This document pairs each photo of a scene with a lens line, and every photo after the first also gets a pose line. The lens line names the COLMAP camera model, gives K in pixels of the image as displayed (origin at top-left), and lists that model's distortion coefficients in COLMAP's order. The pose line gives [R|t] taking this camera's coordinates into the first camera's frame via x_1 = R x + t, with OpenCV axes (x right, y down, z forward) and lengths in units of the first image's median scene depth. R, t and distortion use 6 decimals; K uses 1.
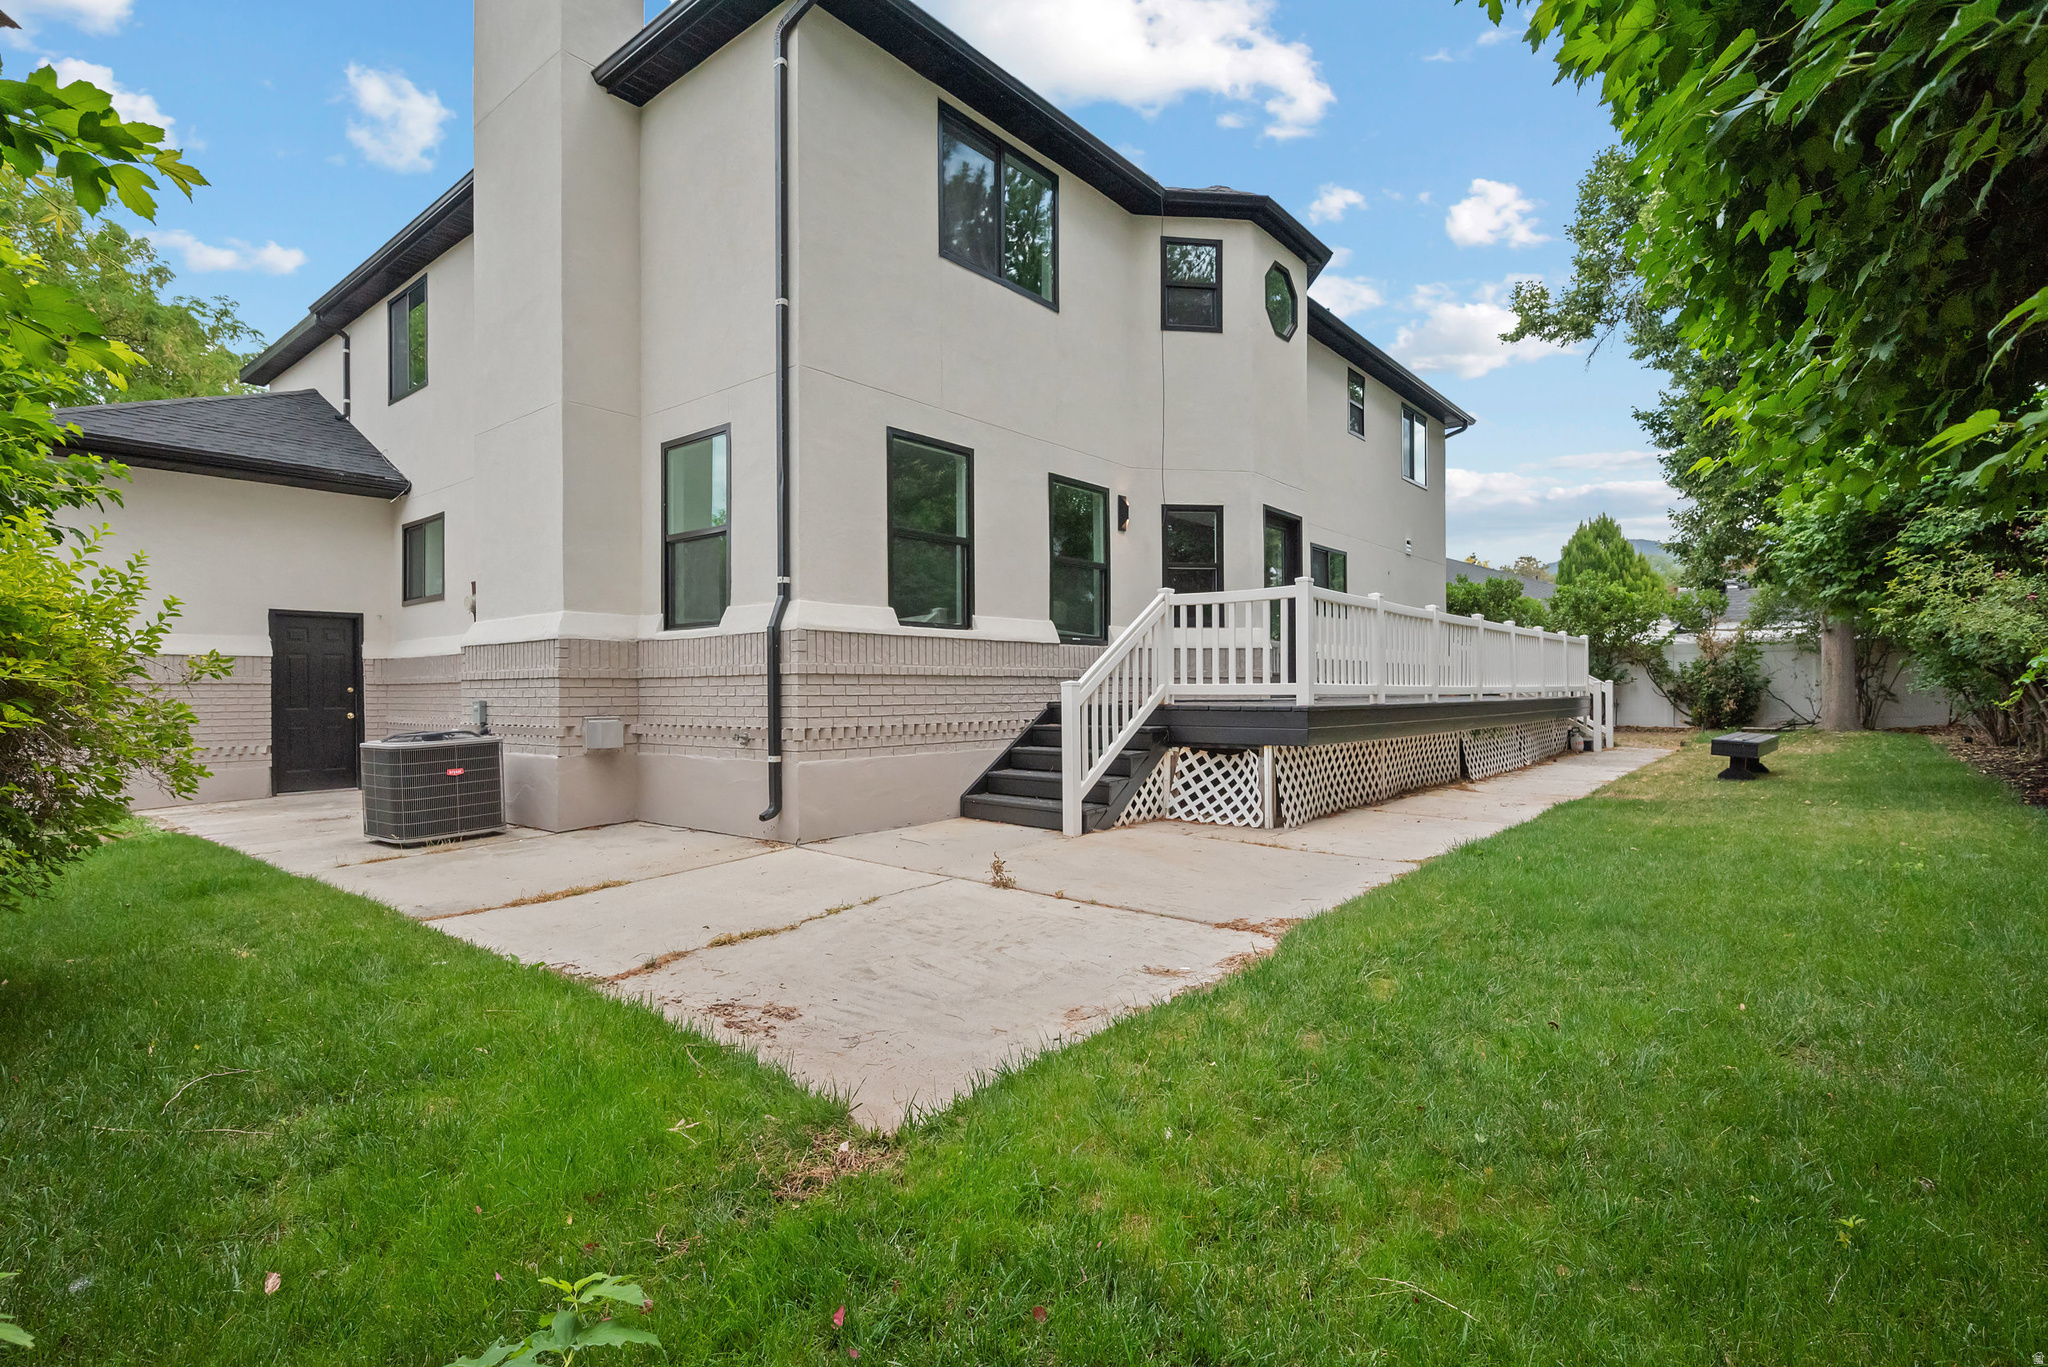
lens RADIAL K [[981.1, 0, 1024.0], [0, 981.1, 683.5], [0, 0, 1]] dist [0.001226, -0.000453]
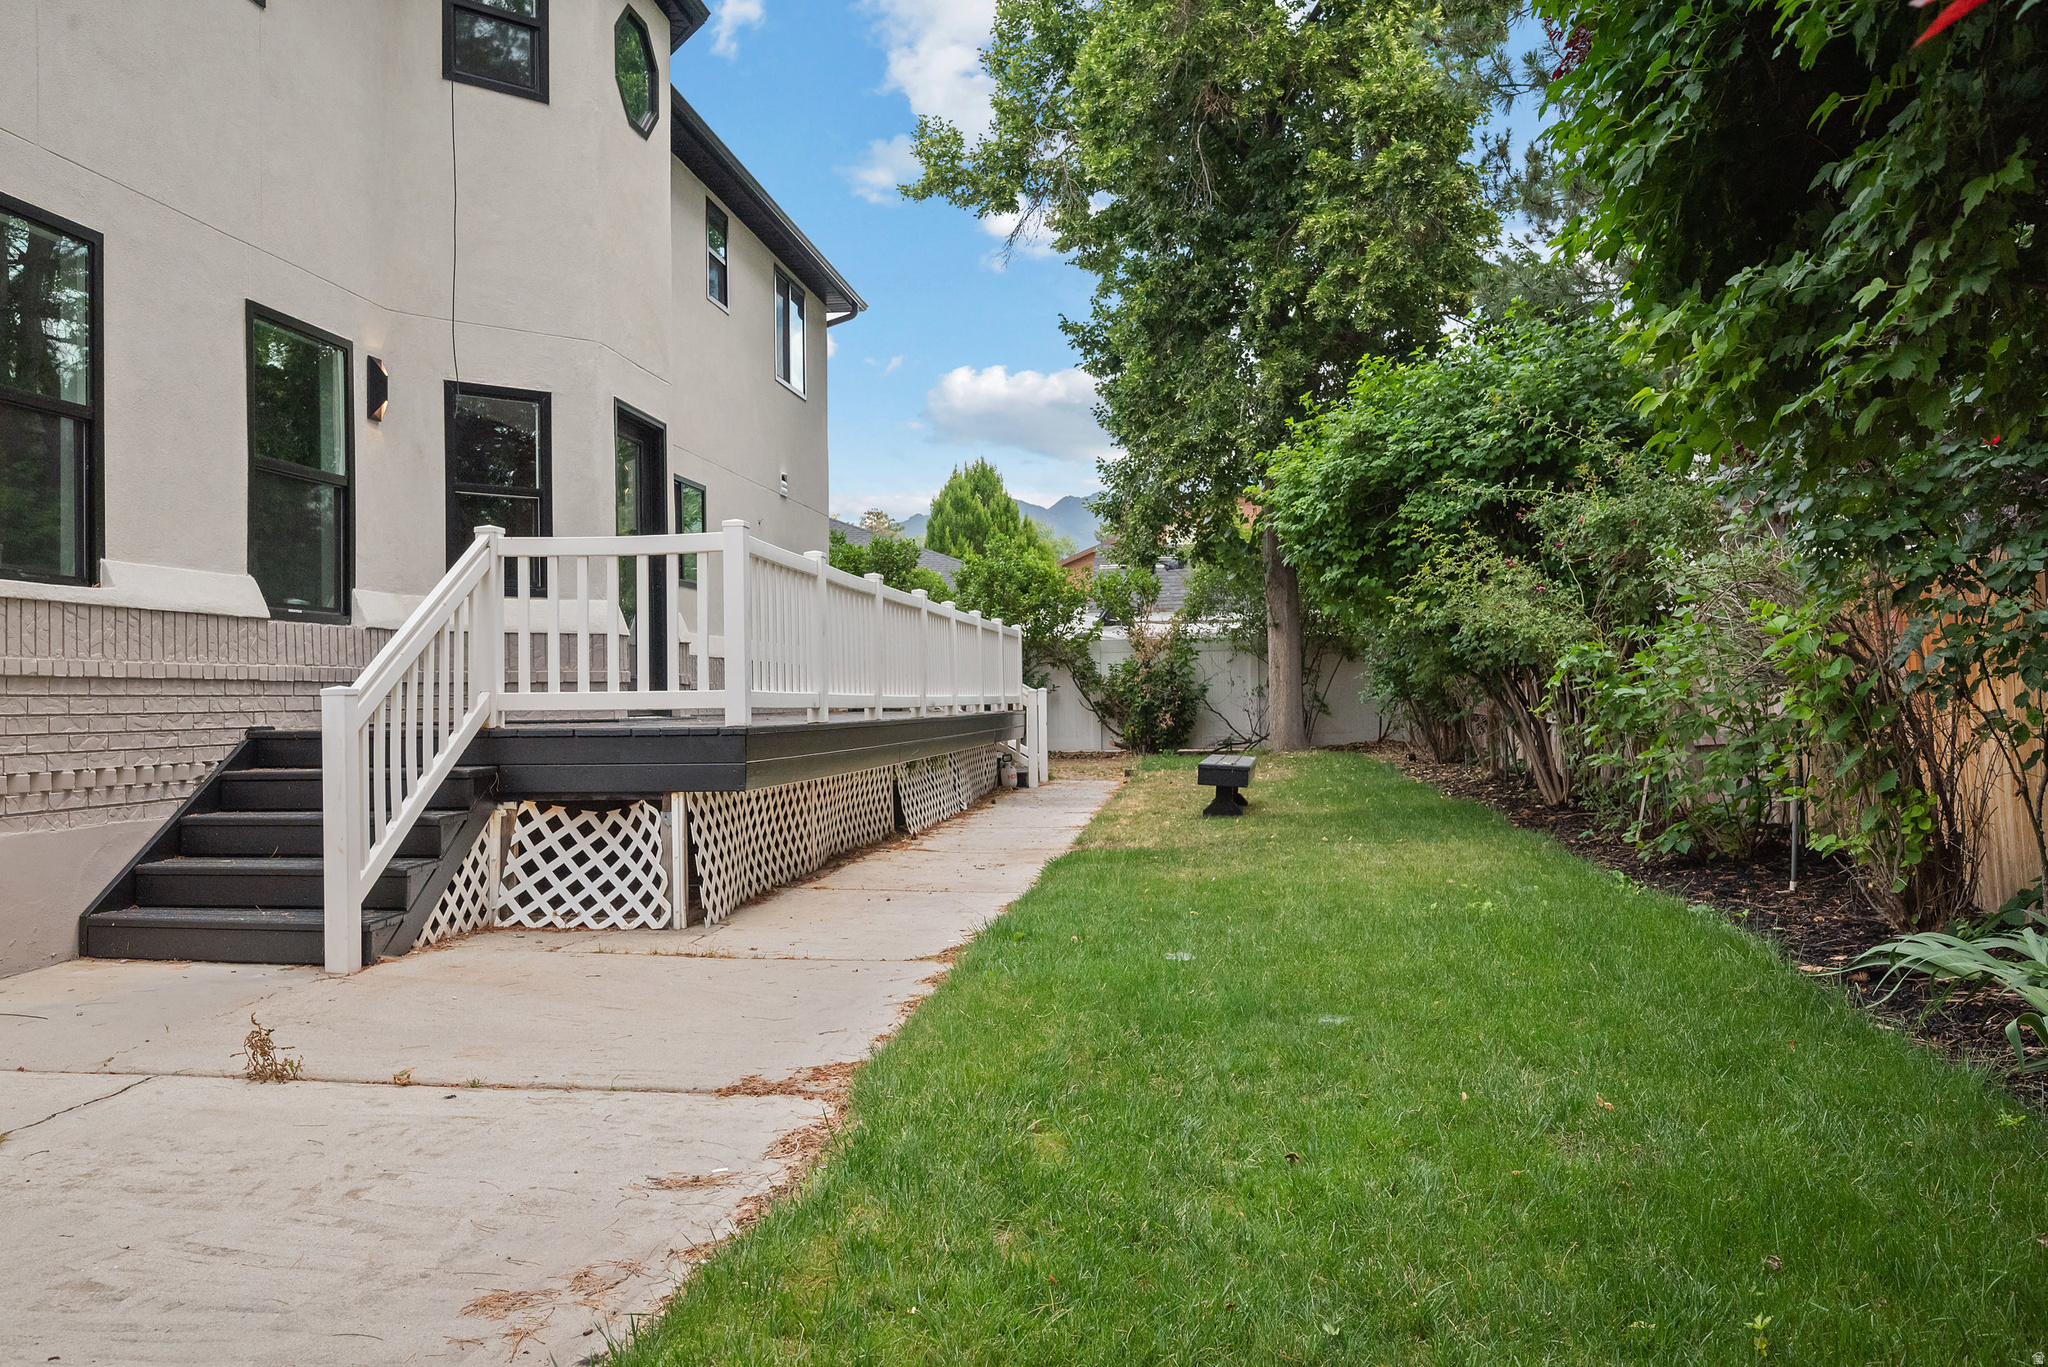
lens RADIAL K [[1588.9, 0, 1024.0], [0, 1588.9, 683.5], [0, 0, 1]] dist [-0.012476, 0.004522]
pose [[0.838264, -0.000112, 0.545265, -0.099759], [0.004924, 0.999961, -0.007365, 0.003567], [-0.545243, 0.008859, 0.838231, 0.051445]]
